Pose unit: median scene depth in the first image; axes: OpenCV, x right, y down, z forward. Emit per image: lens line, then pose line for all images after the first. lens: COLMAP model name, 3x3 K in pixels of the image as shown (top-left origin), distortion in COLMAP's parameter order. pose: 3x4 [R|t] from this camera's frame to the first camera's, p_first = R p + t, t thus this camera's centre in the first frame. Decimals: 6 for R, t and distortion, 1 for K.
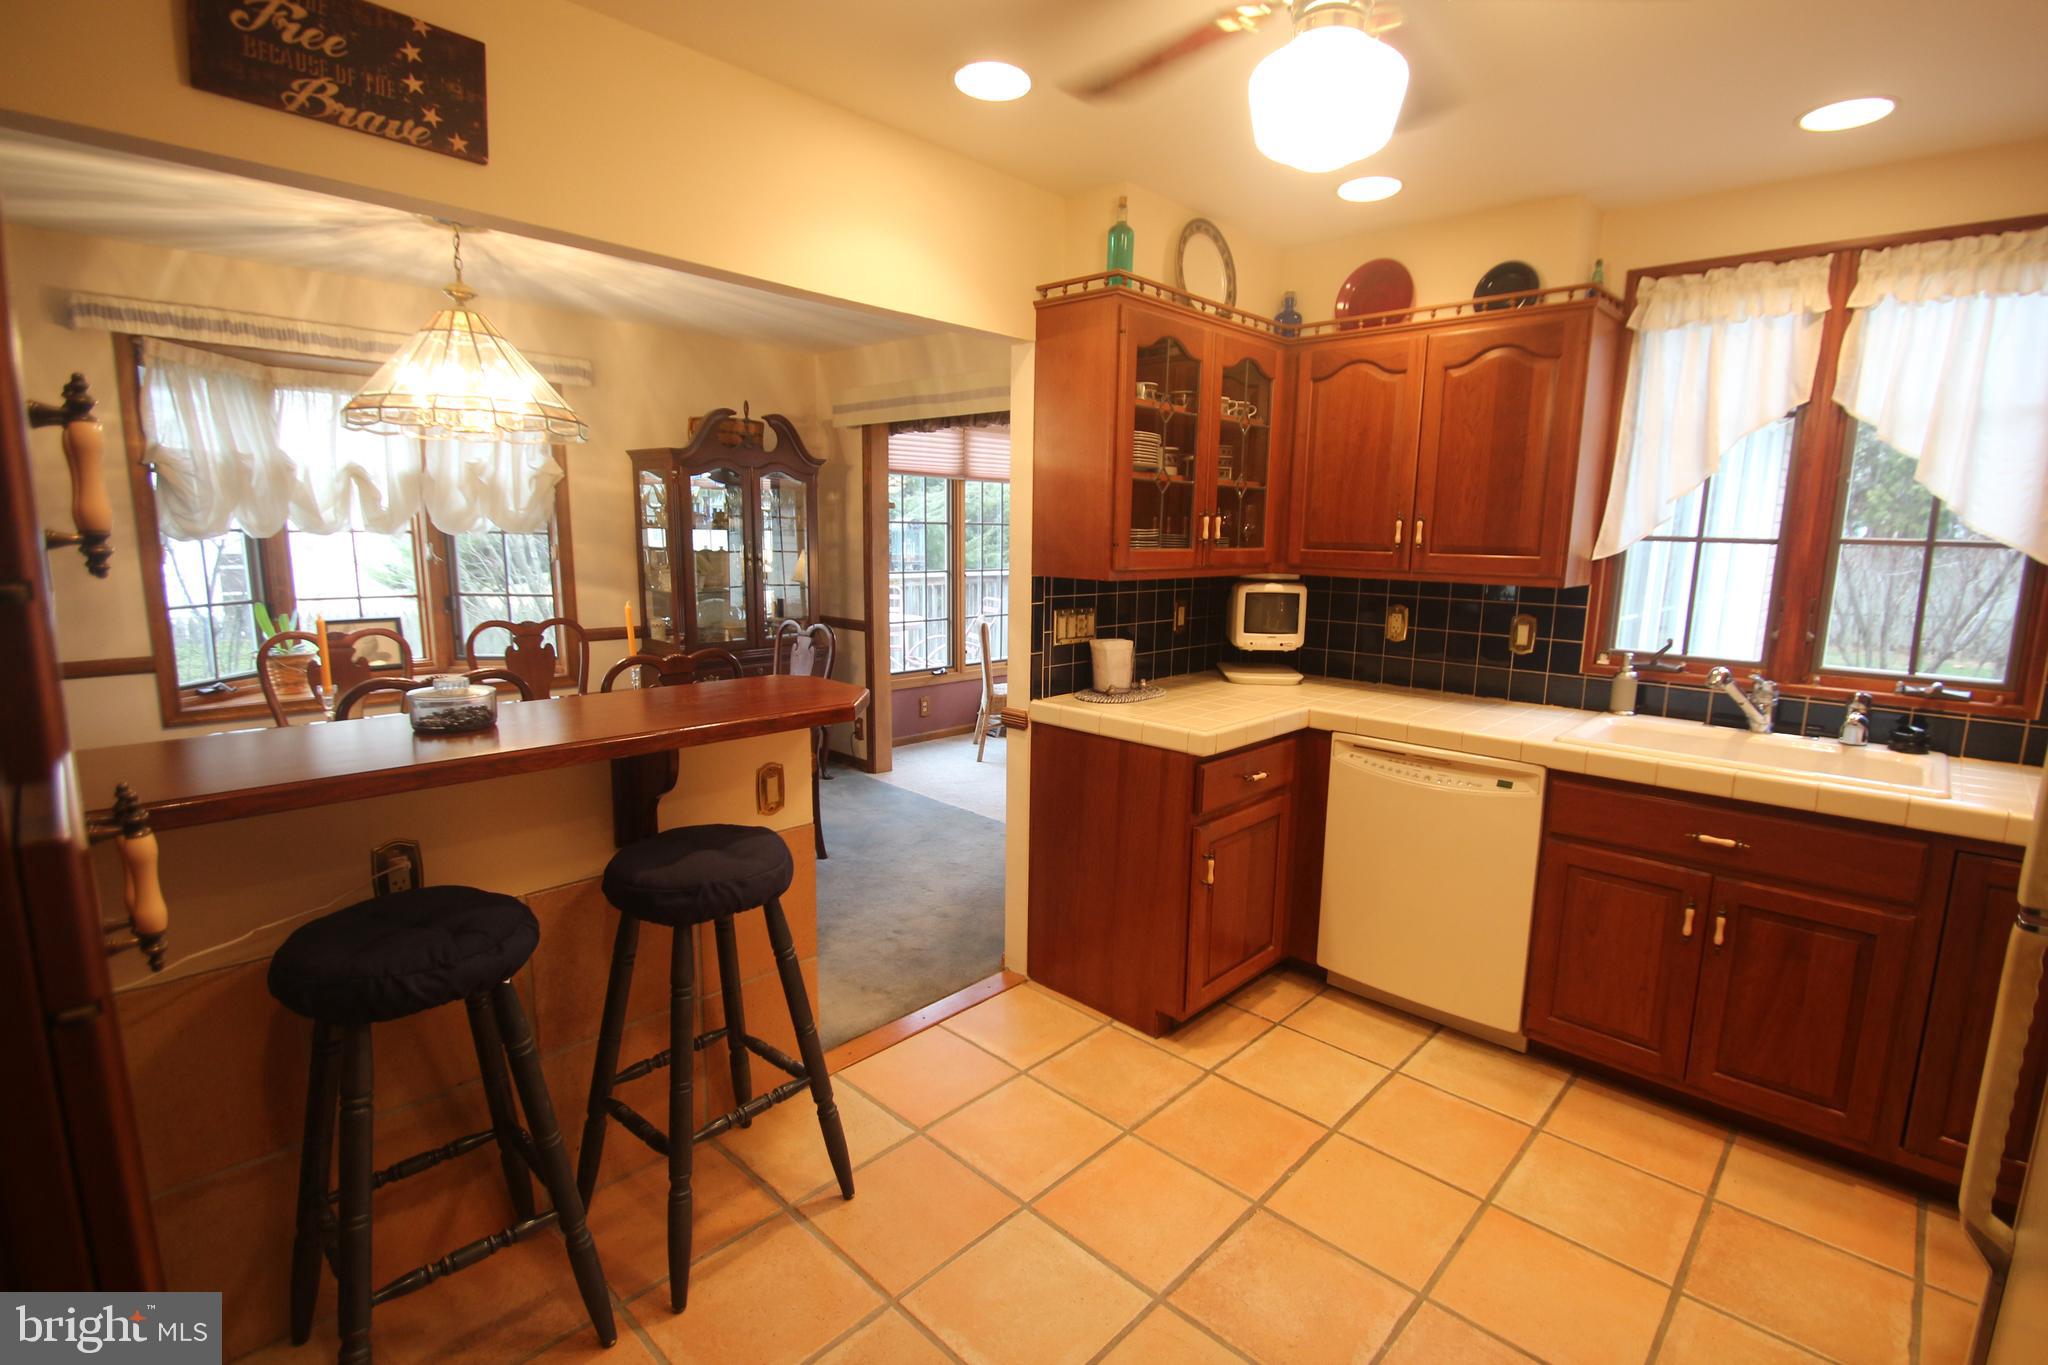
lens RADIAL K [[942.1, 0, 1032.3], [0, 942.1, 682.9], [0, 0, 1]] dist [-0.010999, -0.000102]
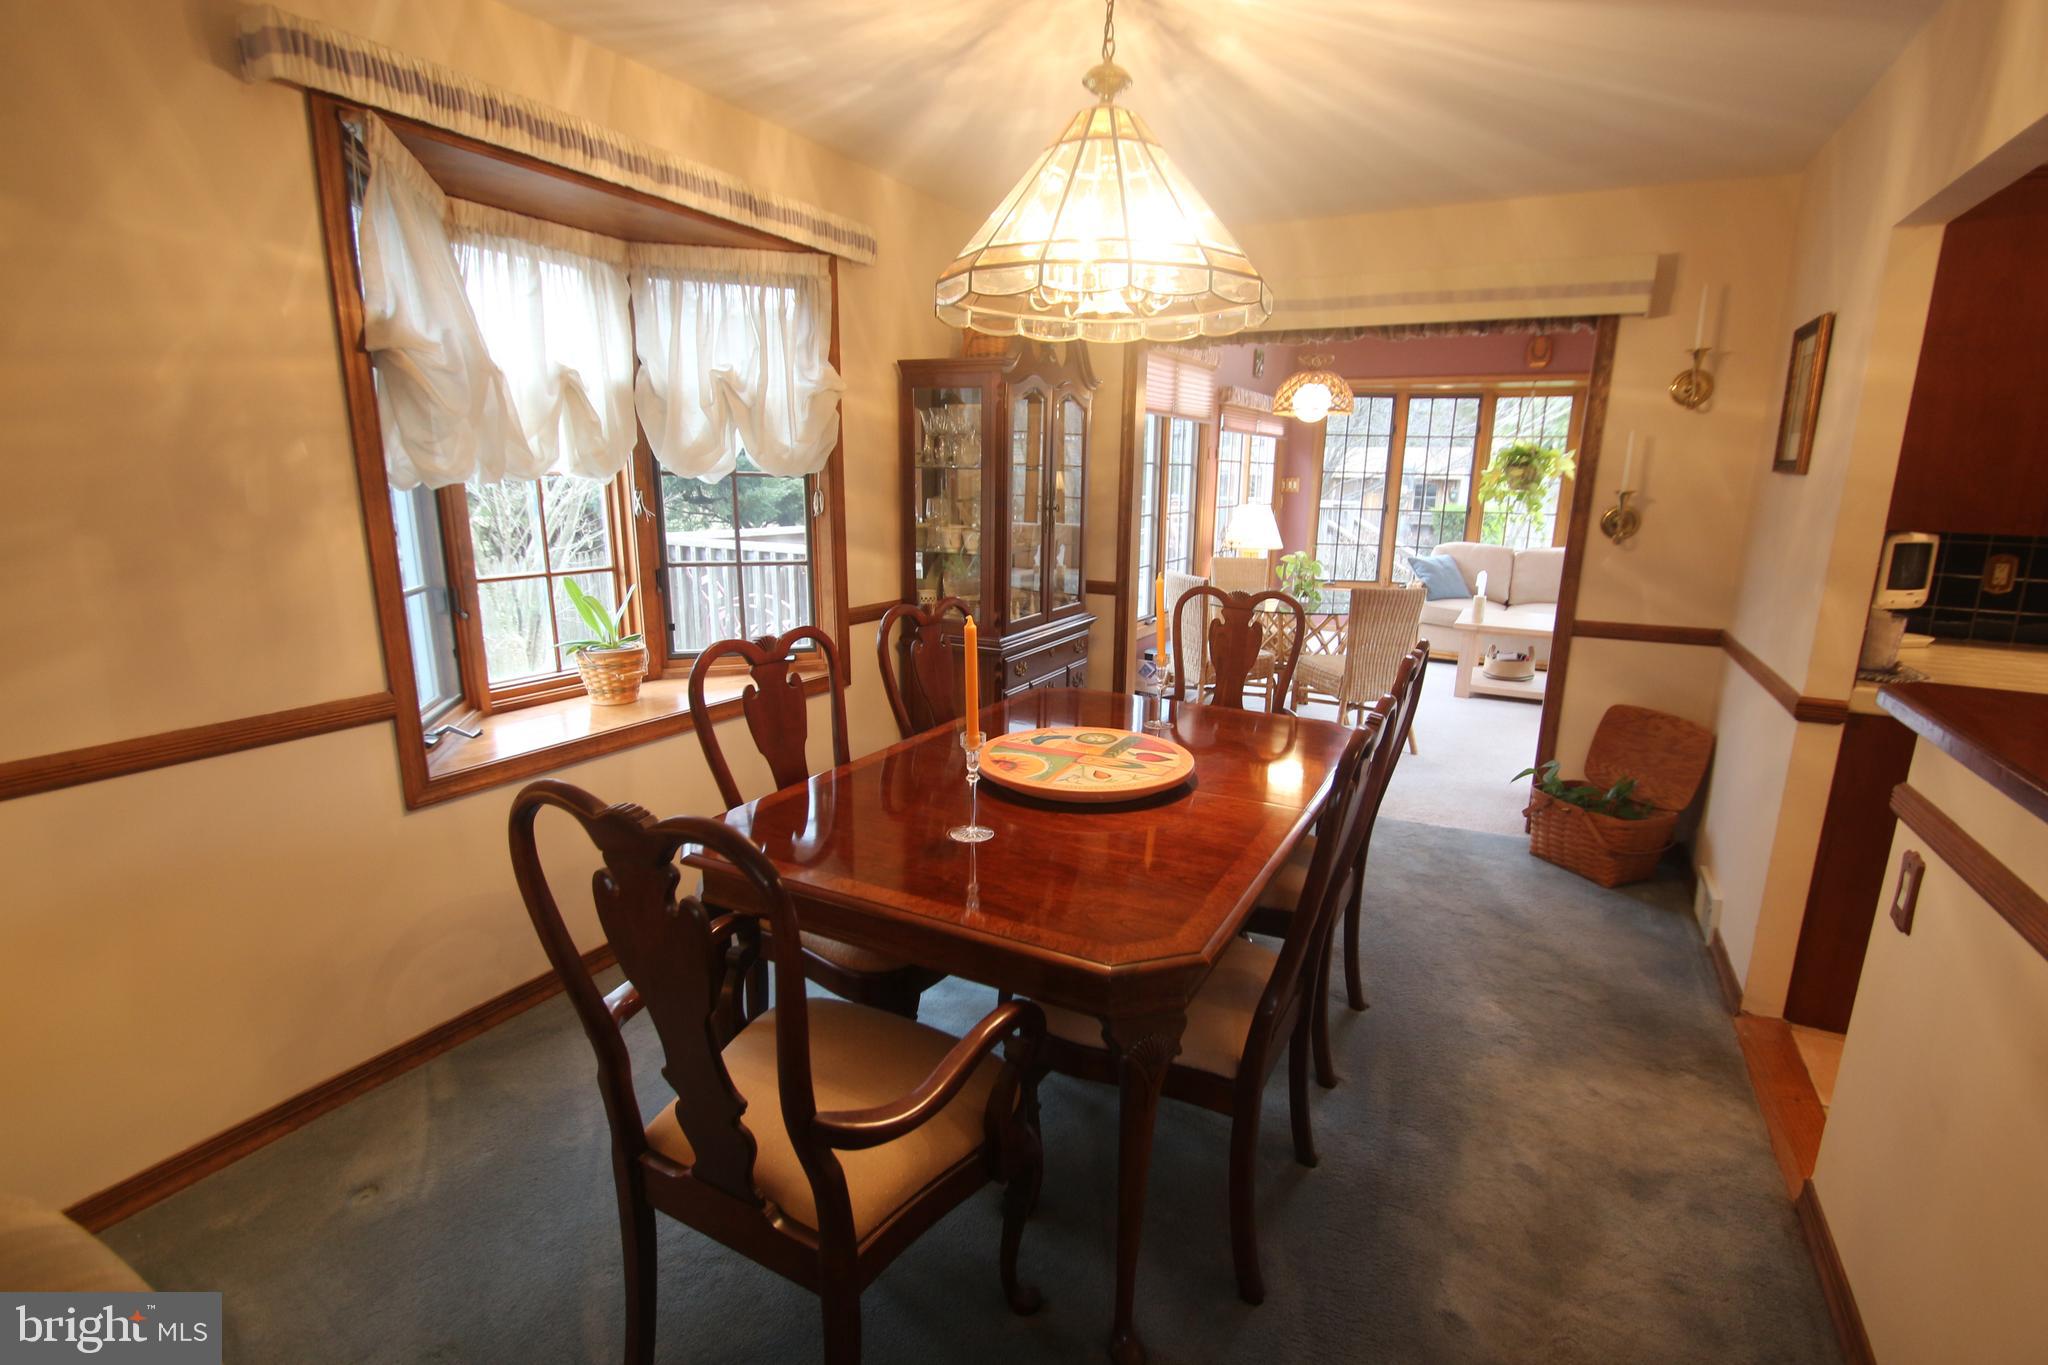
lens RADIAL K [[942.1, 0, 1023.7], [0, 942.1, 690.3], [0, 0, 1]] dist [-0.010999, -0.000102]
pose [[0.964977, -0.061347, 0.255060, -0.715663], [0.044044, 0.996358, 0.073010, -0.054620], [-0.258610, -0.059219, 0.964165, 0.340531]]
